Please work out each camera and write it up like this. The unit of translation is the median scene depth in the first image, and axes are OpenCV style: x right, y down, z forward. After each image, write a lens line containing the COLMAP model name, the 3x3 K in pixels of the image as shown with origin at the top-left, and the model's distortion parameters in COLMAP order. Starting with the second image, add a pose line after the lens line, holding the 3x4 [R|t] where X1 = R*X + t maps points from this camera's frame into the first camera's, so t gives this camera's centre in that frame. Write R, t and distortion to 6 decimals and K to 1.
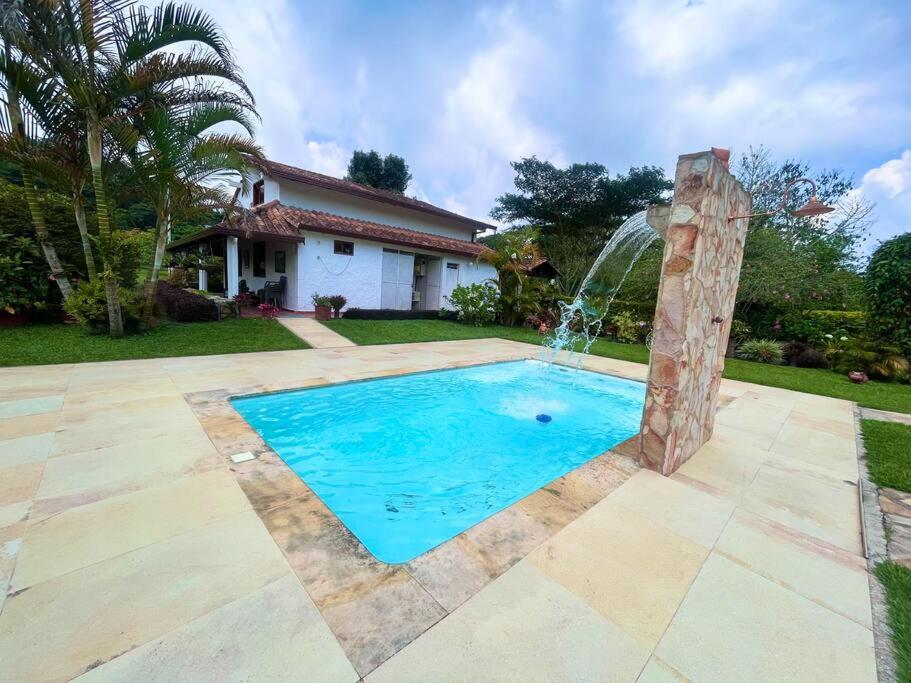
lens RADIAL K [[365.8, 0, 455.5], [0, 365.8, 341.5], [0, 0, 1]] dist [-0.010287, 0.000034]
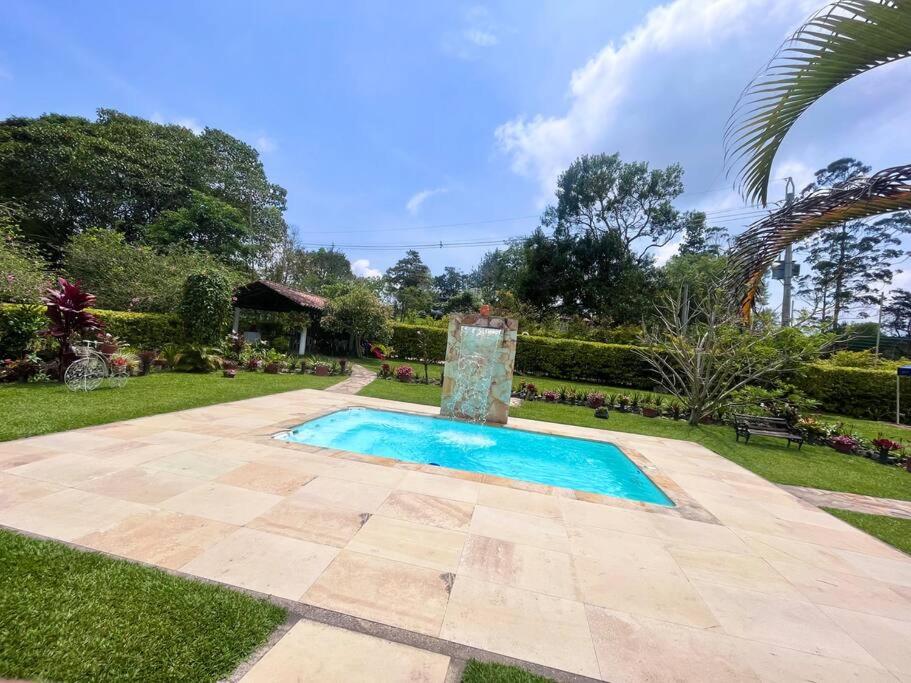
lens RADIAL K [[365.8, 0, 455.5], [0, 365.8, 341.5], [0, 0, 1]] dist [-0.010287, 0.000034]
pose [[-0.574145, -0.112508, 0.810987, -1.093391], [-0.025622, 0.992498, 0.119549, -0.467726], [-0.818353, 0.047859, -0.572720, 2.185889]]
